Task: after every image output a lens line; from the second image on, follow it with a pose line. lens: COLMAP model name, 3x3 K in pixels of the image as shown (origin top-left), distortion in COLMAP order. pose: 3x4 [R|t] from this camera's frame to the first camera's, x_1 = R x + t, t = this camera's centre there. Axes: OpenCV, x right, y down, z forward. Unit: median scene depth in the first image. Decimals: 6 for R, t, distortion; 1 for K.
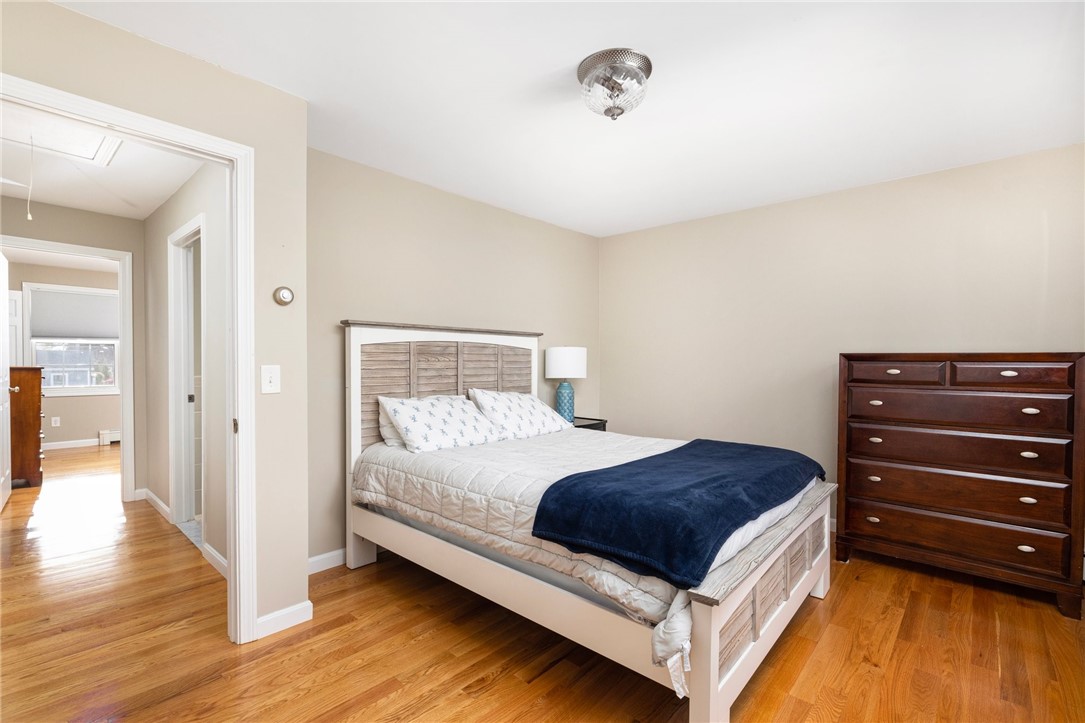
lens RADIAL K [[486.0, 0, 540.9], [0, 486.0, 363.2], [0, 0, 1]] dist [-0.003121, 0.000216]
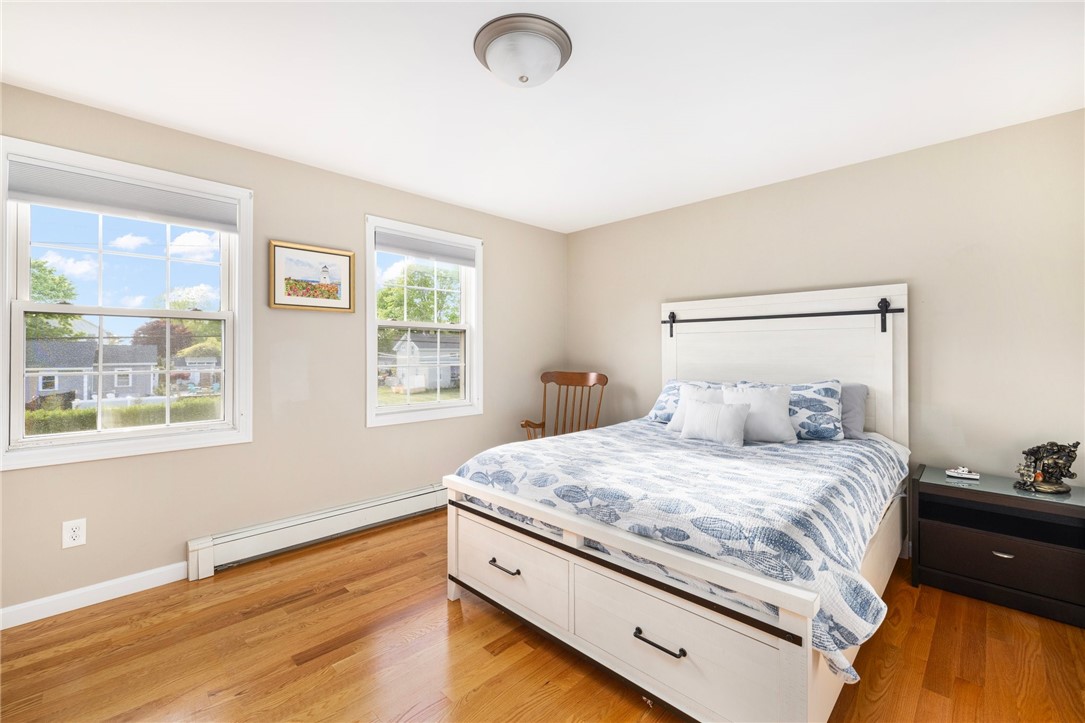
lens RADIAL K [[456.7, 0, 539.1], [0, 456.7, 359.0], [0, 0, 1]] dist [-0.001462, 0.000130]
pose [[0.998673, -0.000535, -0.051506, -0.857609], [0.000643, 0.999998, 0.002071, -0.011231], [0.051505, -0.002102, 0.998671, 0.912455]]
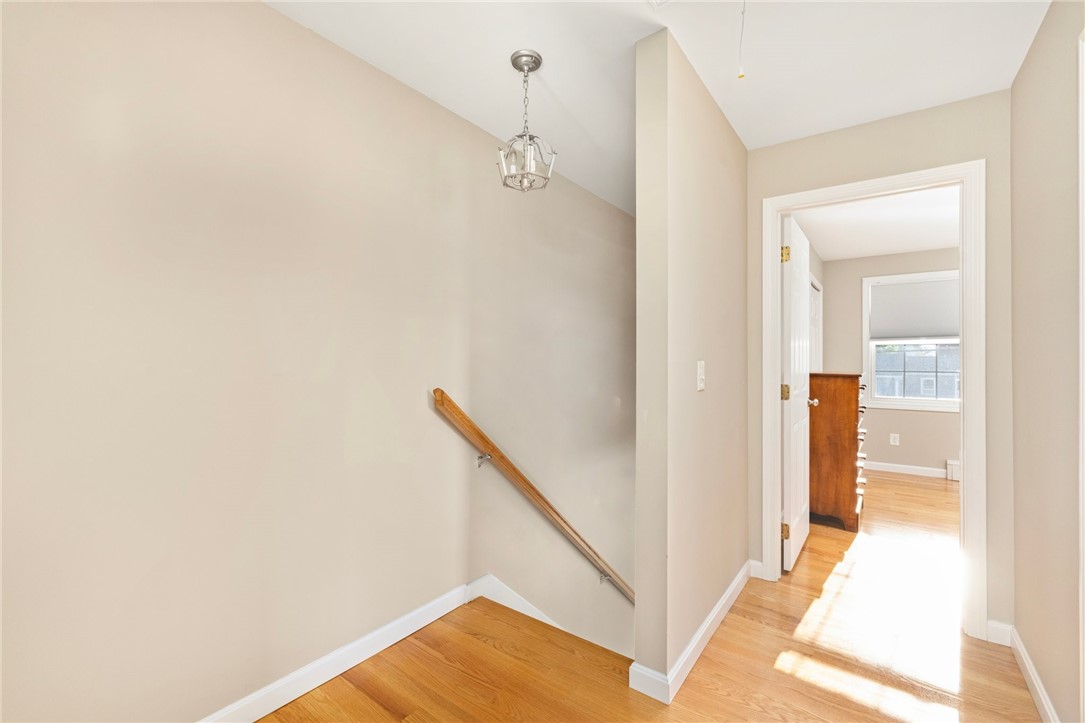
lens RADIAL K [[456.7, 0, 540.2], [0, 456.7, 360.6], [0, 0, 1]] dist [-0.001462, 0.000130]
pose [[0.074325, -0.011087, -0.997172, -0.360129], [-0.007447, 0.999904, -0.011673, 0.000260], [0.997206, 0.008294, 0.074236, 0.454090]]
